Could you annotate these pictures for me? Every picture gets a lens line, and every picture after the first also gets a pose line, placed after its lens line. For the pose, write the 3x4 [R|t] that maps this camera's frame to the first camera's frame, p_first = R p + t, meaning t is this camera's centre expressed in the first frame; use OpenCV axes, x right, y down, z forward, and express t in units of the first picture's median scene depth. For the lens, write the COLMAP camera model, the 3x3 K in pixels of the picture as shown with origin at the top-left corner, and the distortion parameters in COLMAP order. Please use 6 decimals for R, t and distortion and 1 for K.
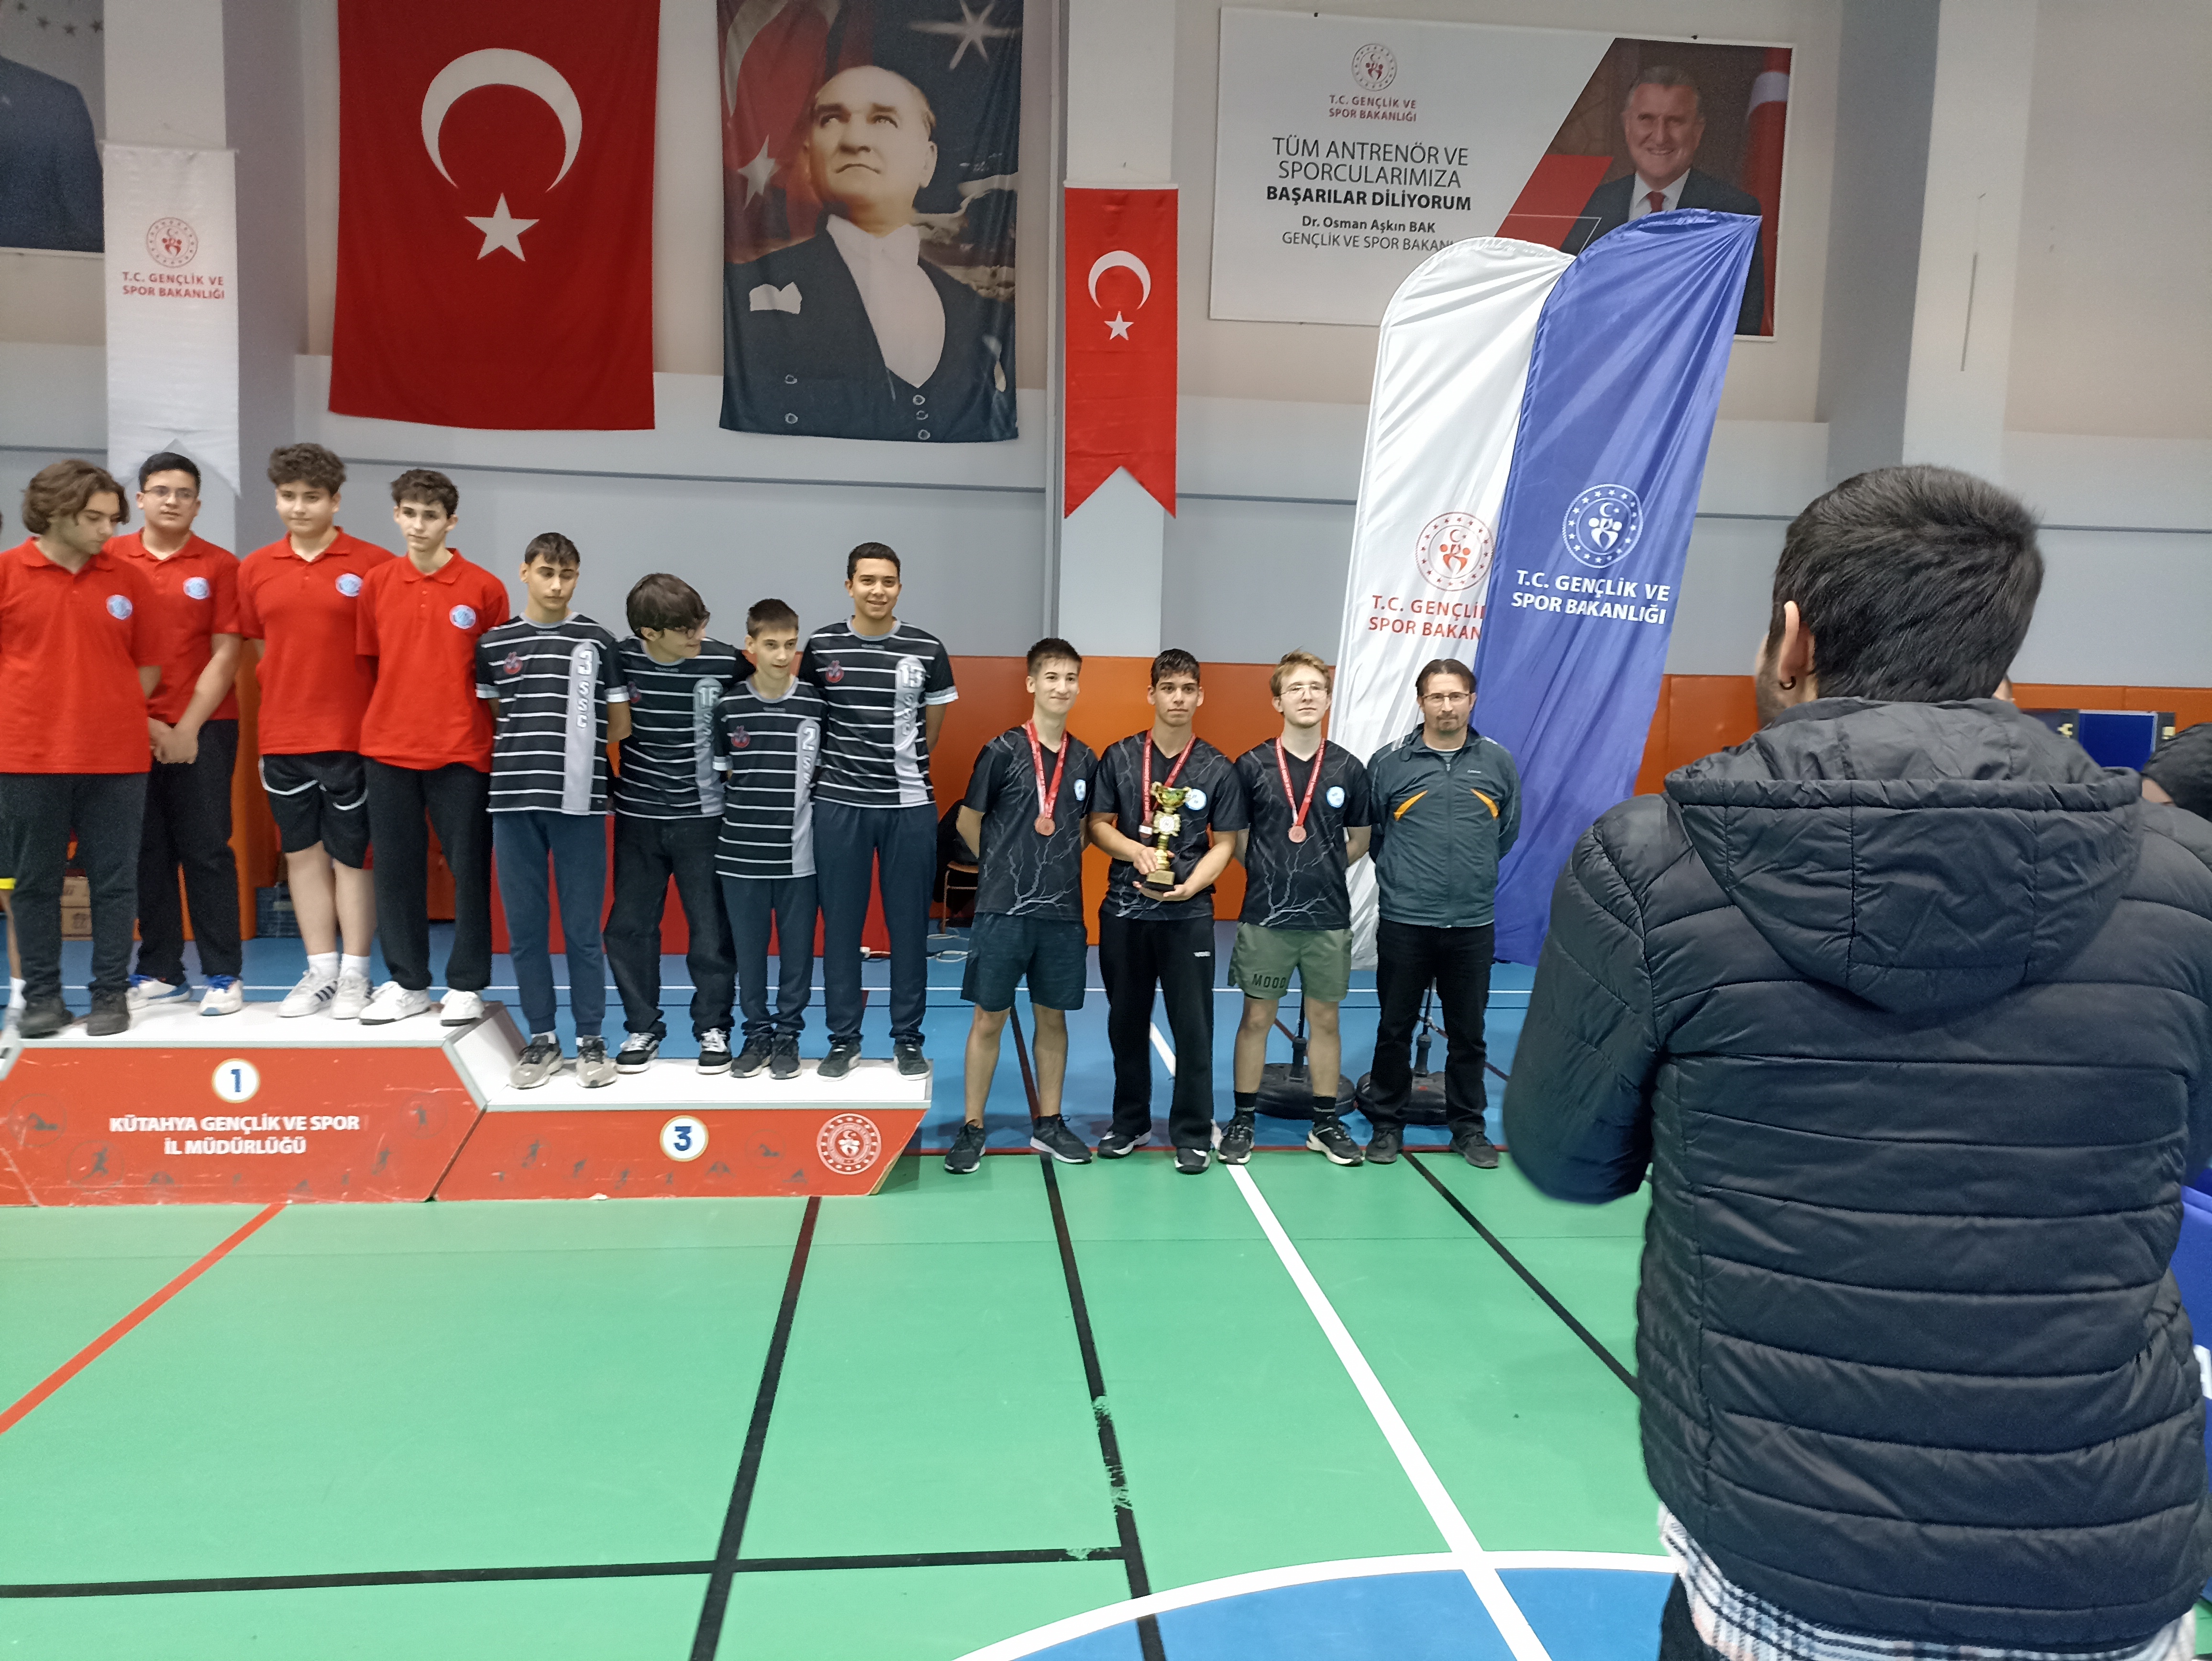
lens RADIAL K [[1610.2, 0, 1108.0], [0, 1610.2, 810.1], [0, 0, 1]] dist [0.070508, -0.076460]
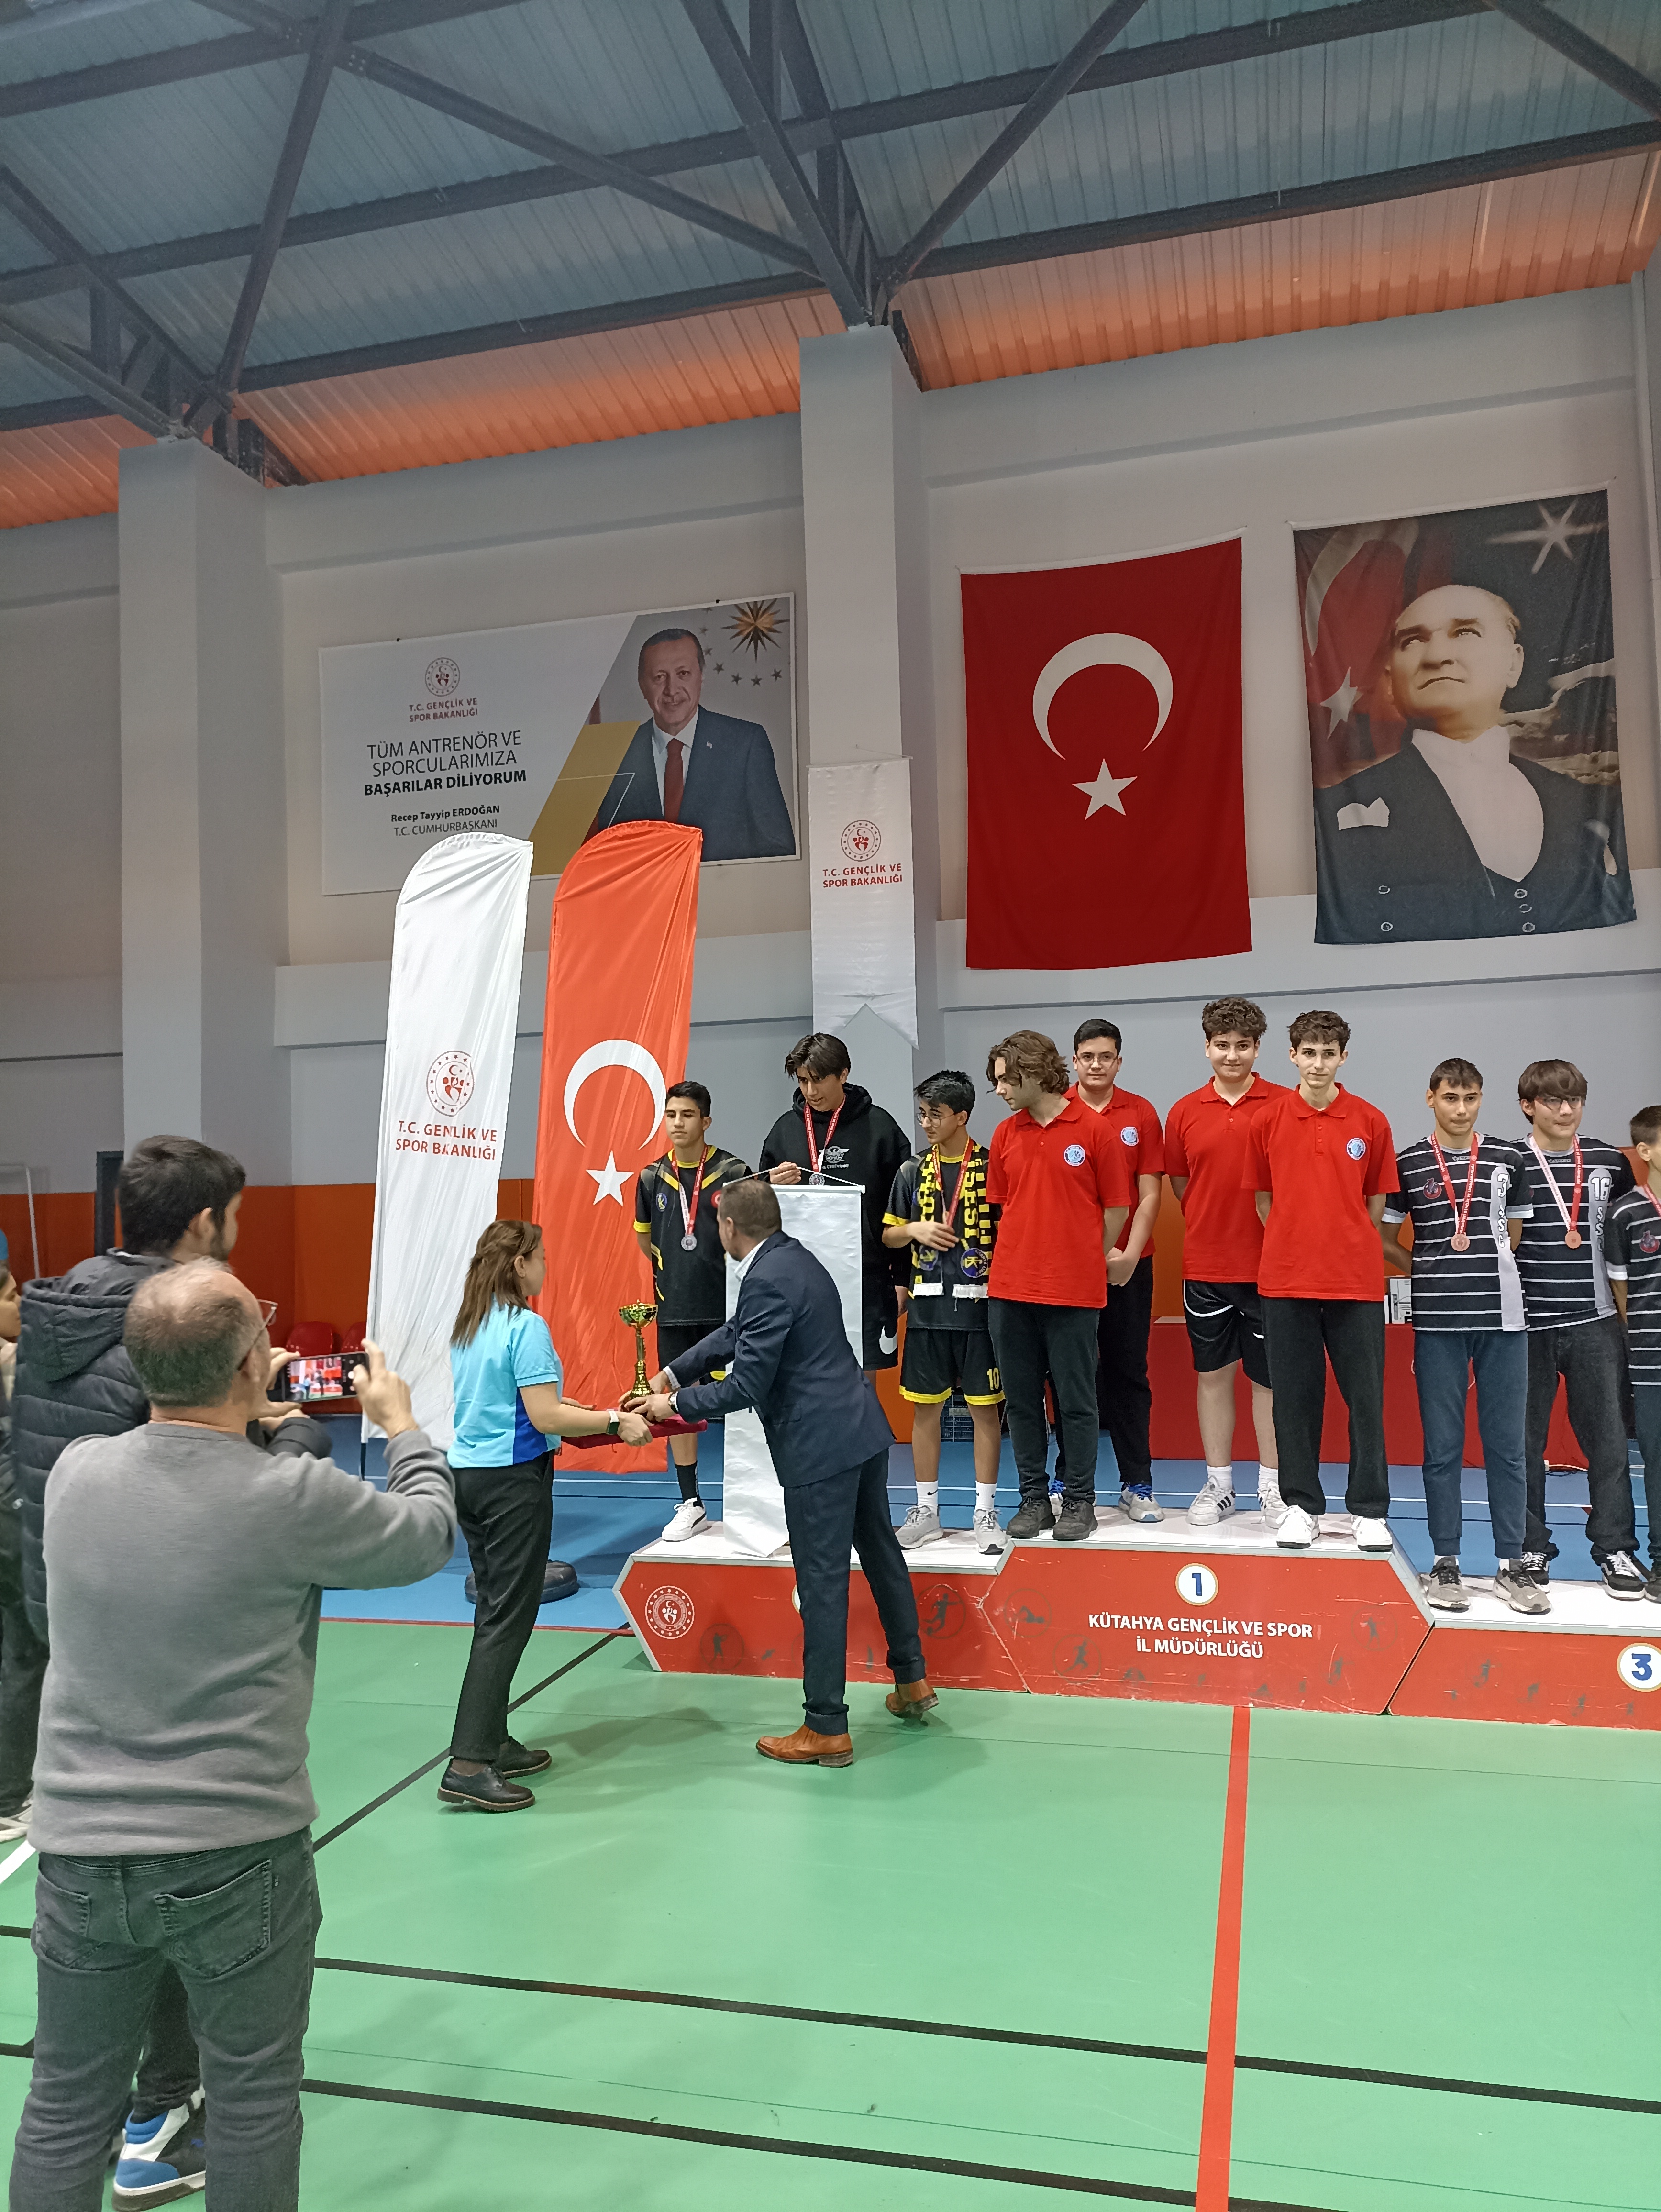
lens RADIAL K [[1610.2, 0, 848.8], [0, 1610.2, 1102.8], [0, 0, 1]] dist [0.070508, -0.076460]
pose [[0.933853, -0.066639, -0.351393, -0.183338], [0.022318, 0.991432, -0.128706, -0.009290], [0.356959, 0.112350, 0.927339, -0.061719]]
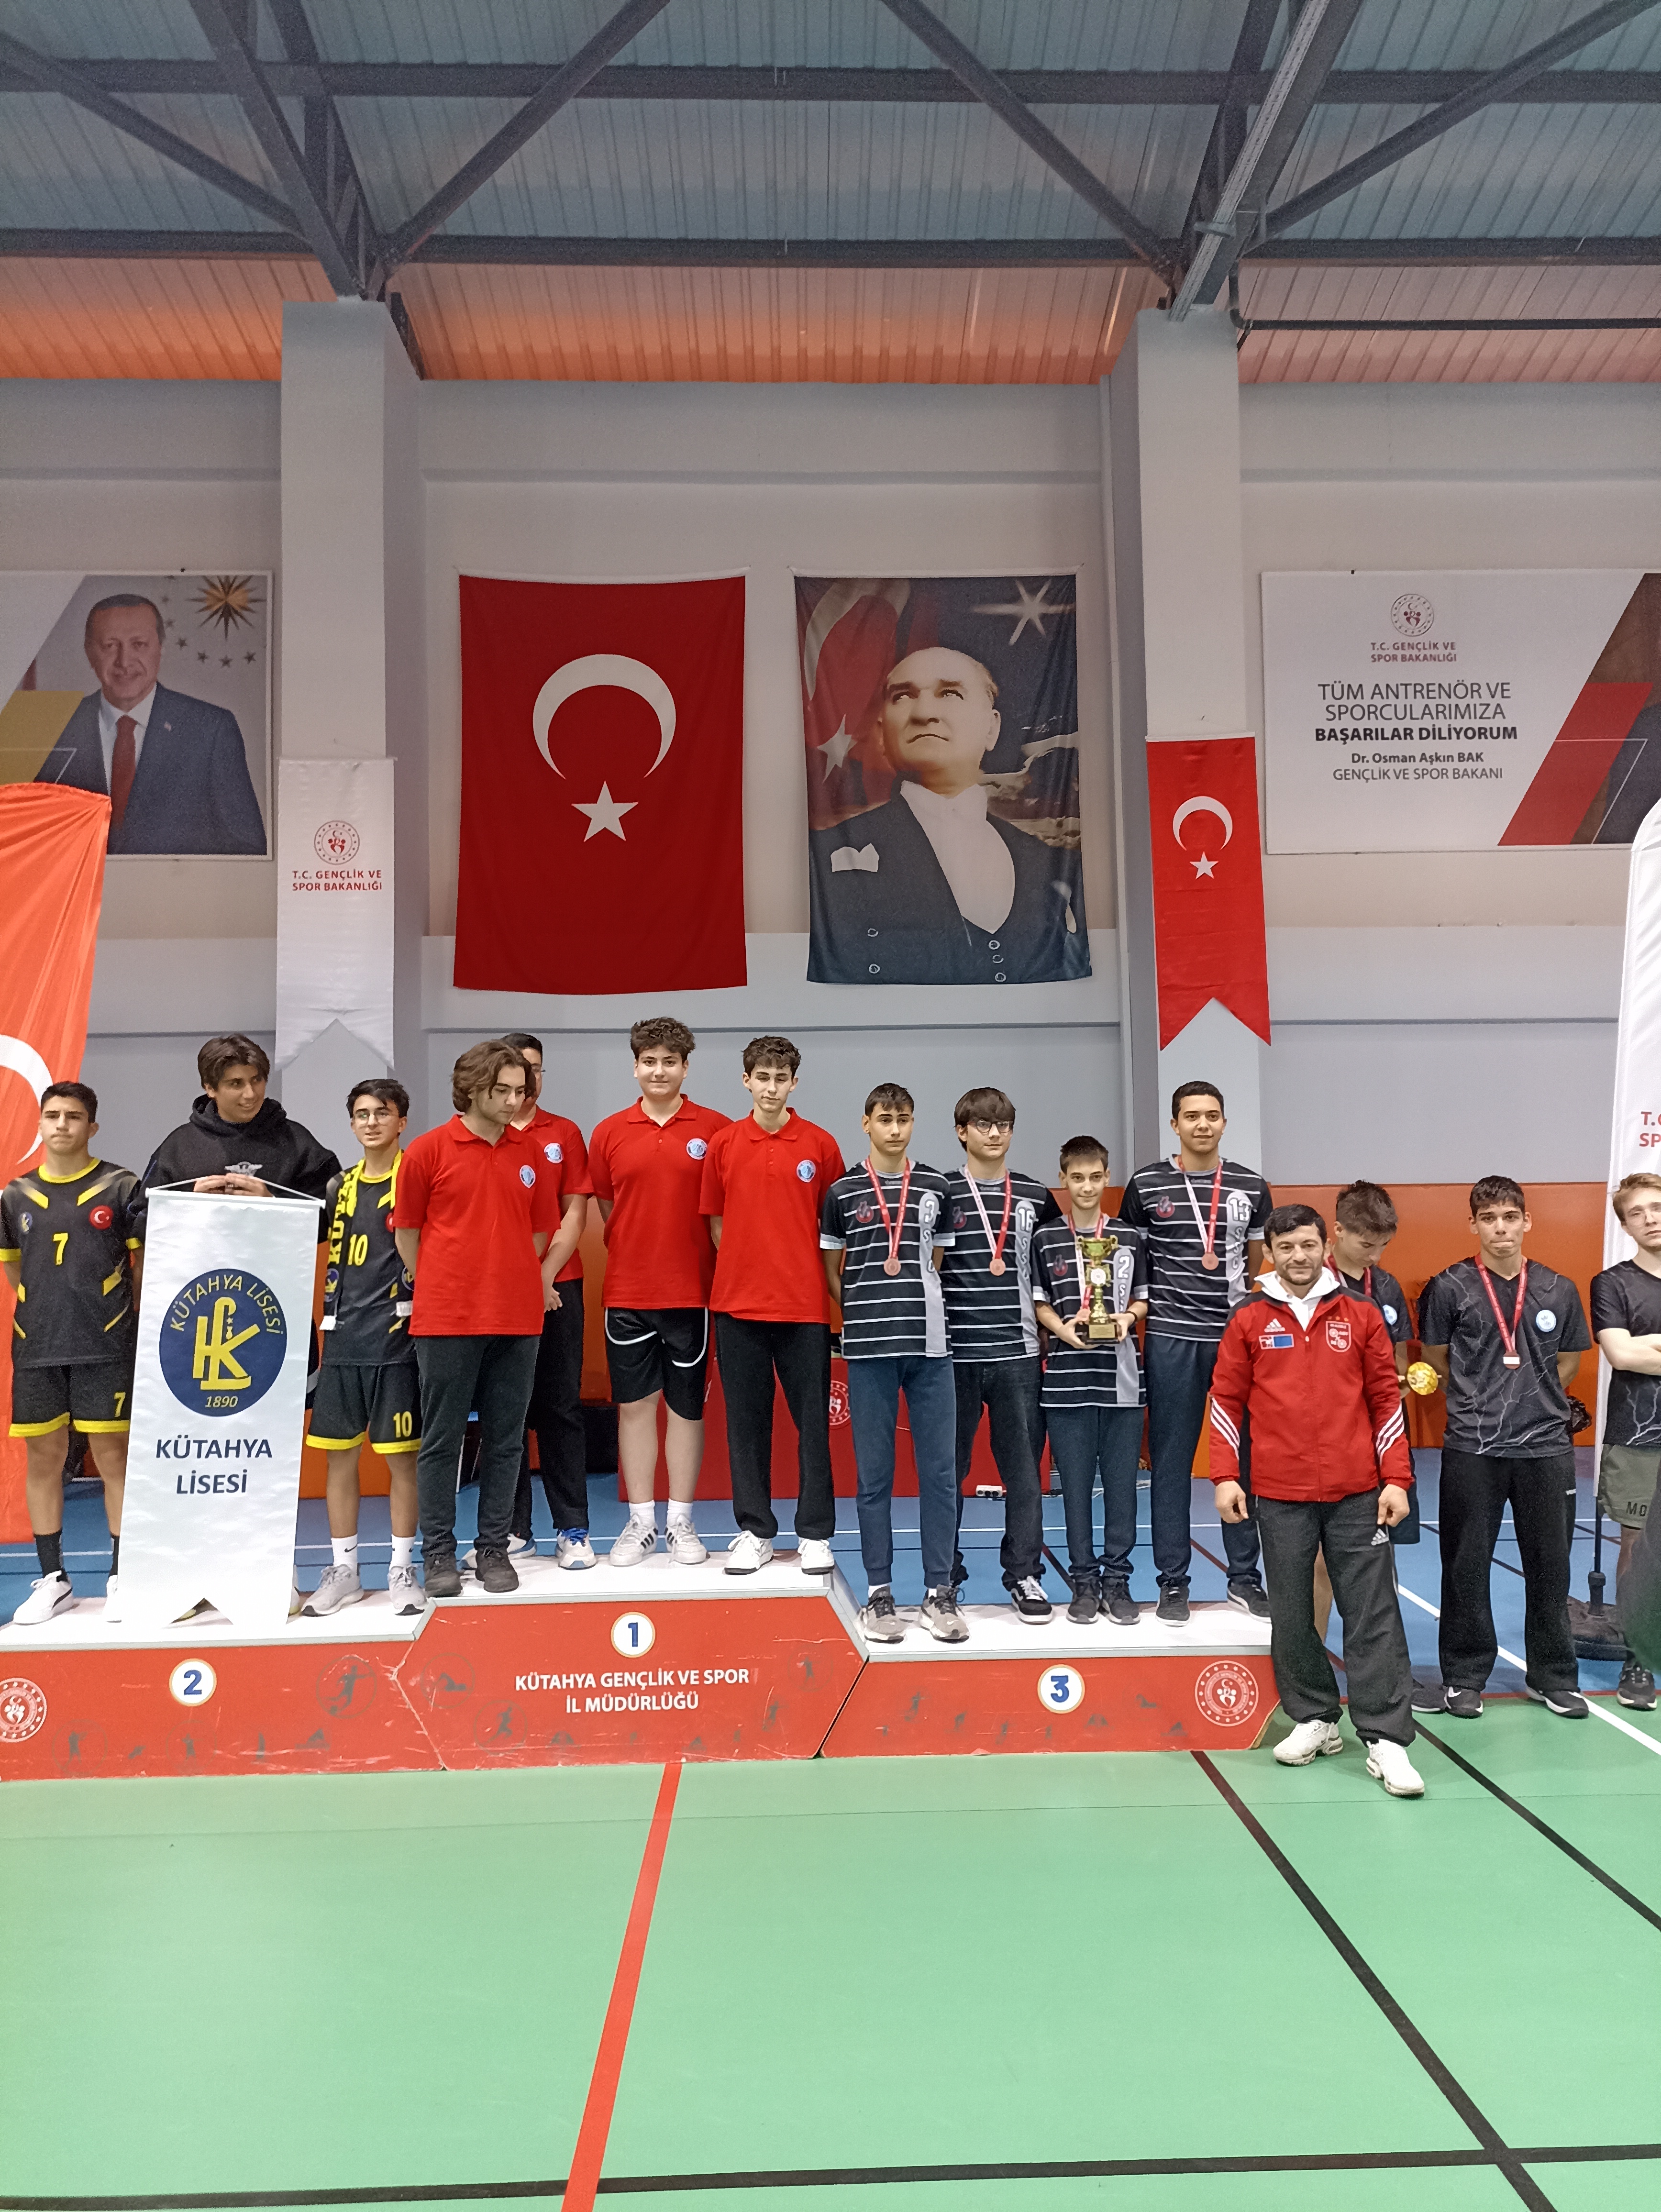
lens RADIAL K [[1610.2, 0, 848.2], [0, 1610.2, 1104.4], [0, 0, 1]] dist [0.070508, -0.076460]
pose [[0.996771, -0.043916, -0.067217, -0.166720], [0.033734, 0.988748, -0.145736, -0.004770], [0.072861, 0.142998, 0.987037, -0.017846]]
